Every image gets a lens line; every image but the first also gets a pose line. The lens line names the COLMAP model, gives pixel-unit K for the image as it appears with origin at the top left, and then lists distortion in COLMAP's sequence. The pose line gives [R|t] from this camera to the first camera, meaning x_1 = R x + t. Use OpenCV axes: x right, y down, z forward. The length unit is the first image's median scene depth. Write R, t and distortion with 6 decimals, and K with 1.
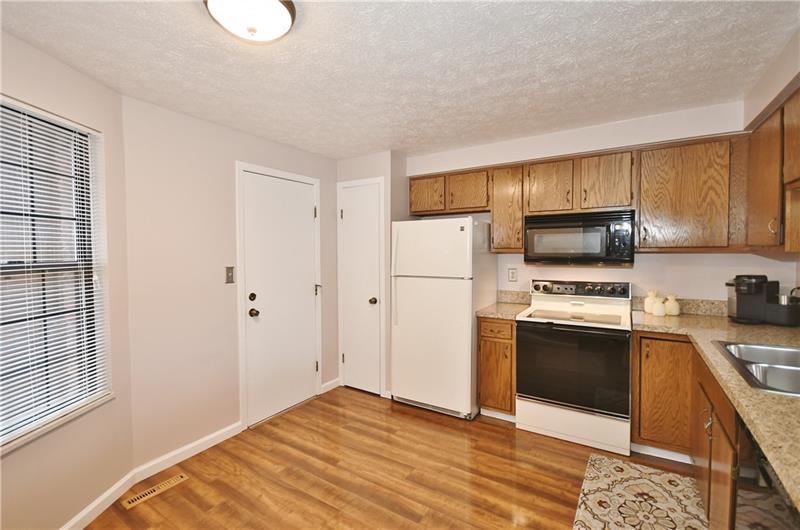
lens RADIAL K [[359.7, 0, 389.0], [0, 359.7, 257.8], [0, 0, 1]] dist [0.001226, -0.010048]
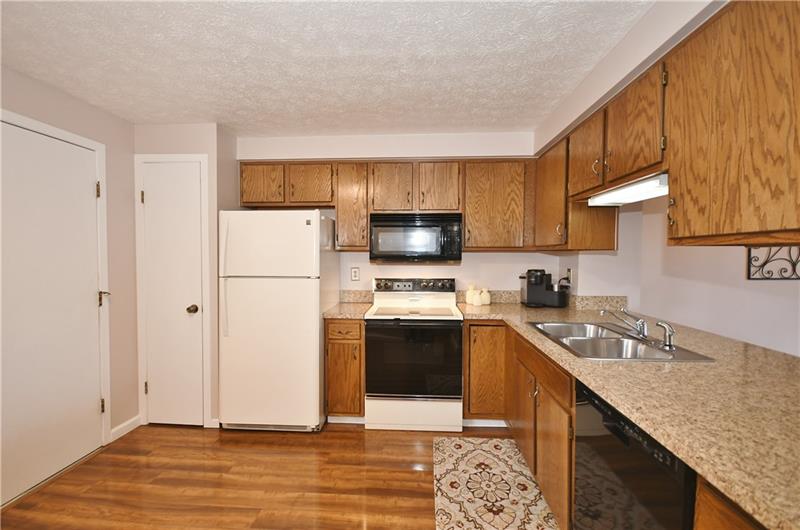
lens RADIAL K [[352.8, 0, 400.0], [0, 352.8, 265.0], [0, 0, 1]] dist [-0.005373, -0.000564]
pose [[0.867880, -0.003425, 0.496762, -0.038718], [0.000564, 0.999982, 0.005909, 0.021651], [-0.496774, -0.004848, 0.867867, 0.123362]]
